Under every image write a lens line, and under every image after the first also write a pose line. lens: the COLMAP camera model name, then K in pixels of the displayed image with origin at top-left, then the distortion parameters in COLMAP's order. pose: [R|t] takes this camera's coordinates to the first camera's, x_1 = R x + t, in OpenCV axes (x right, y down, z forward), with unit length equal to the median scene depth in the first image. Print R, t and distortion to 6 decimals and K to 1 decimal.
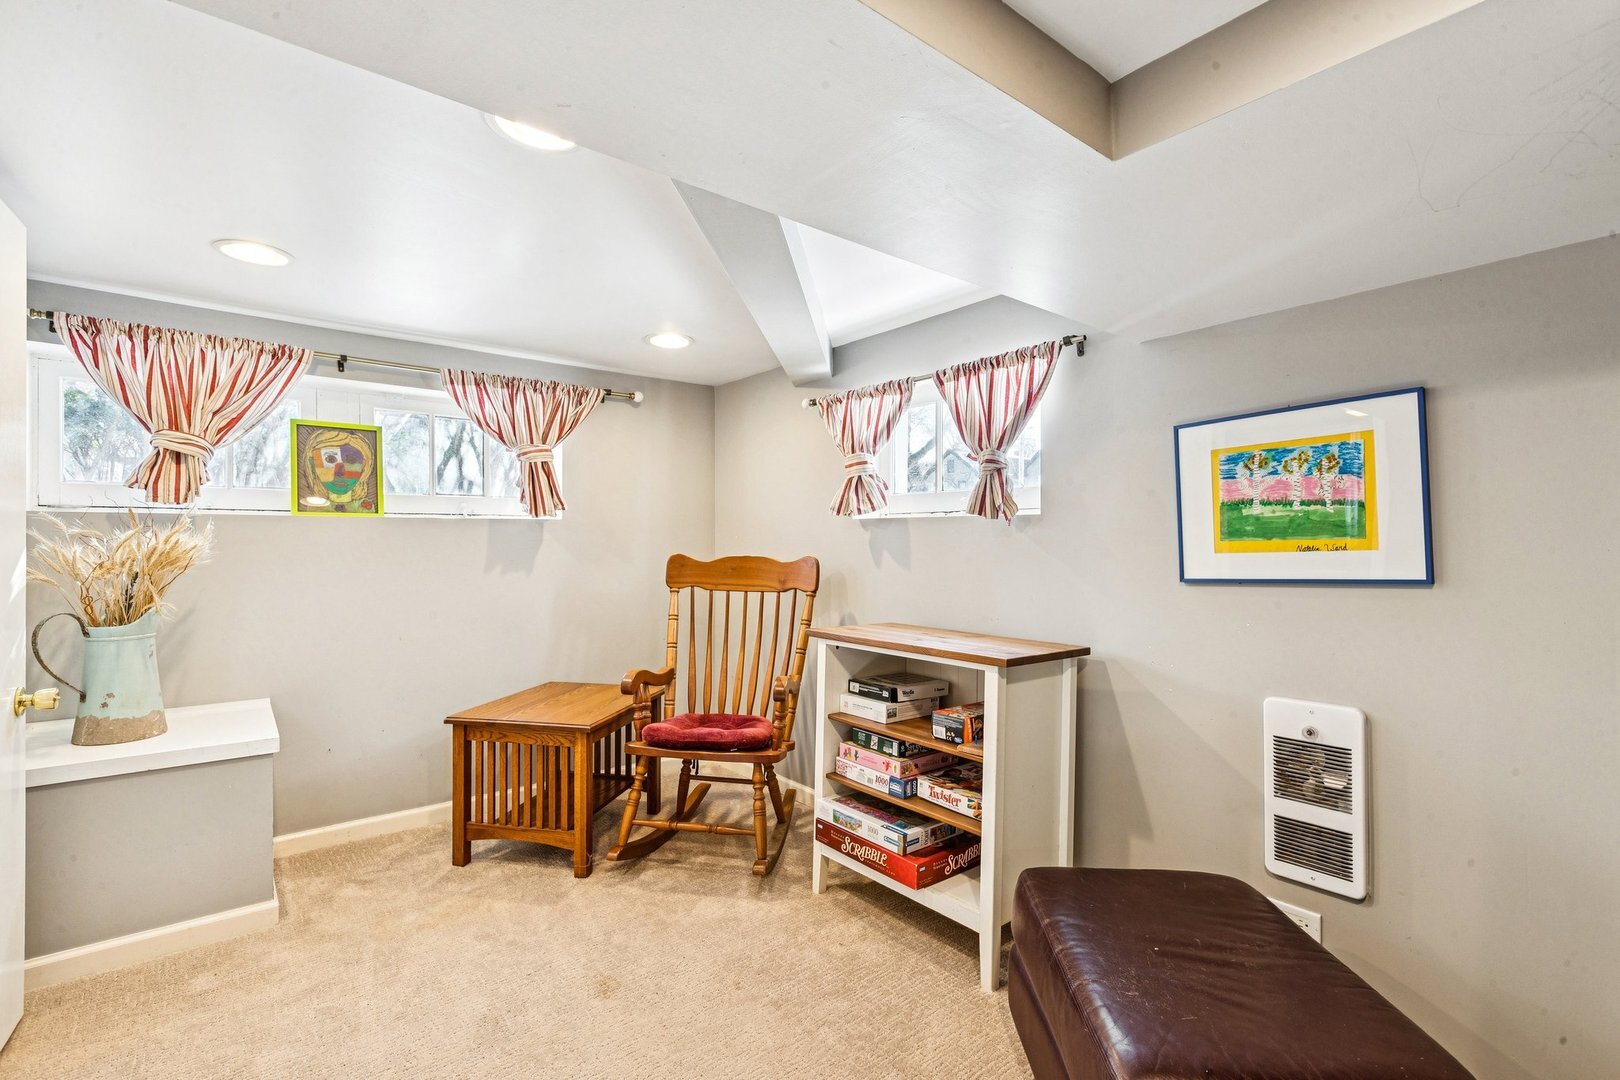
lens RADIAL K [[738.7, 0, 811.0], [0, 738.7, 536.8], [0, 0, 1]] dist [0.001134, -0.001256]
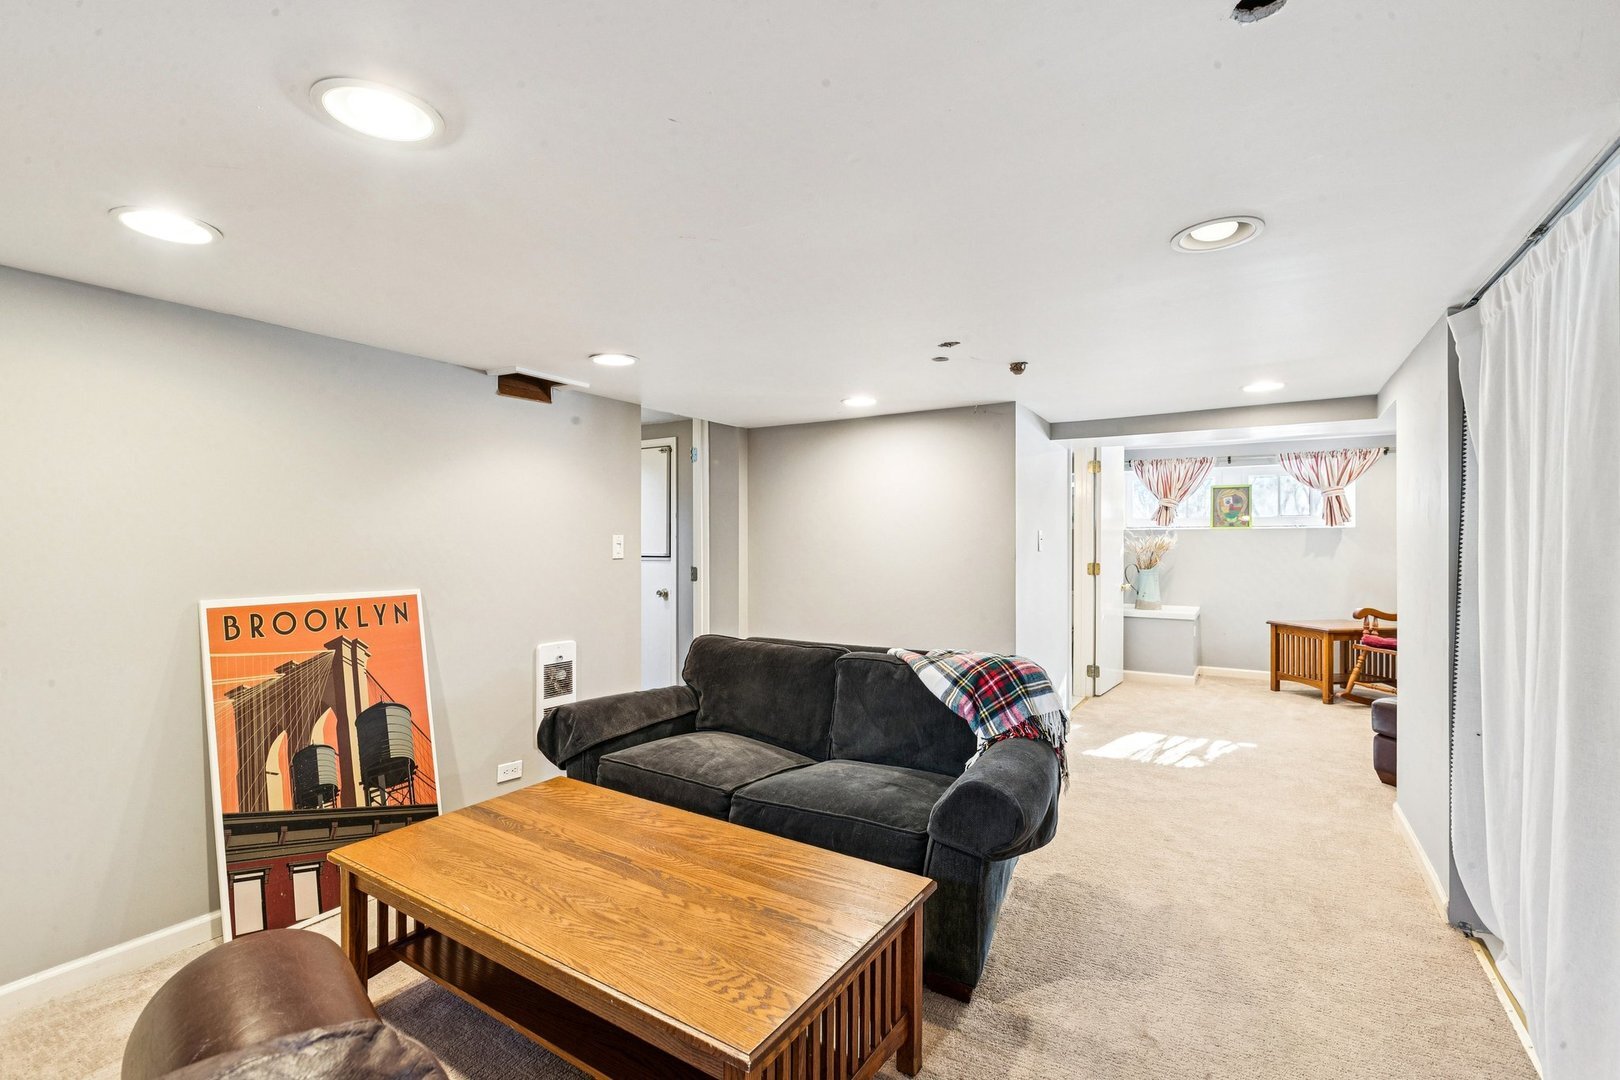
lens RADIAL K [[738.7, 0, 816.5], [0, 738.7, 546.7], [0, 0, 1]] dist [0.001134, -0.001256]
pose [[0.342703, 0.003543, -0.939437, 1.010521], [0.006632, 0.999959, 0.006191, 0.004180], [0.939420, -0.008352, 0.342666, -0.913440]]
